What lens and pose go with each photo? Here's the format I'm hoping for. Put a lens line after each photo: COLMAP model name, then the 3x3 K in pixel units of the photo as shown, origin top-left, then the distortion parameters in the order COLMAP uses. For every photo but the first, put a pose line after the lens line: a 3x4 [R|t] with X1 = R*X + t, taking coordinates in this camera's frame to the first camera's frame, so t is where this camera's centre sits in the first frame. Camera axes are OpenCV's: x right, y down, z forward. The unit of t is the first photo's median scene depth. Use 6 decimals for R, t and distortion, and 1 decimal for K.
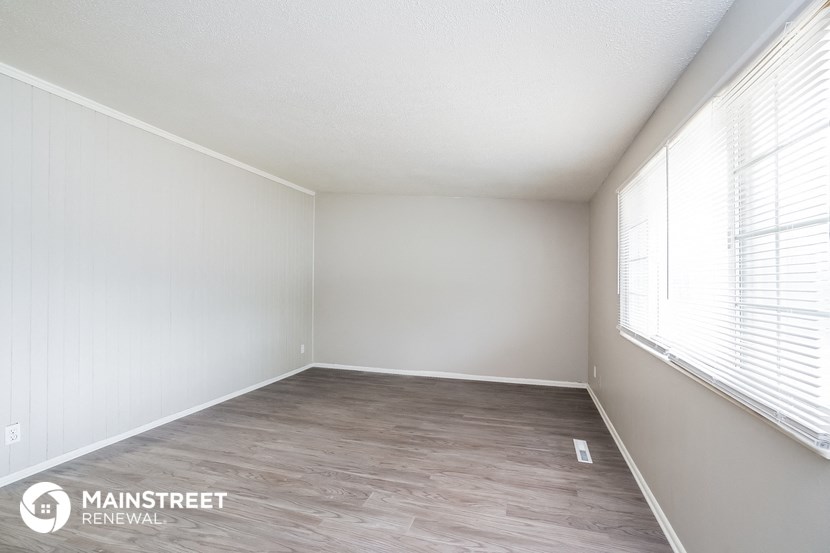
lens RADIAL K [[380.6, 0, 415.4], [0, 380.6, 279.9], [0, 0, 1]] dist [-0.001529, 0.000716]
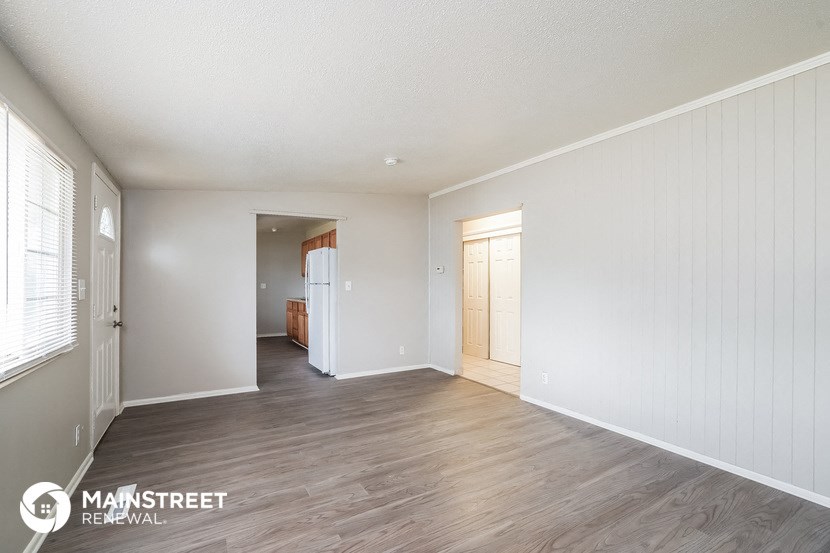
lens RADIAL K [[380.6, 0, 415.1], [0, 380.6, 280.1], [0, 0, 1]] dist [-0.001529, 0.000716]
pose [[-0.673689, -0.007373, -0.738978, 0.502162], [0.007763, 0.999824, -0.017052, 0.006713], [0.738974, -0.017224, -0.673513, 1.607759]]
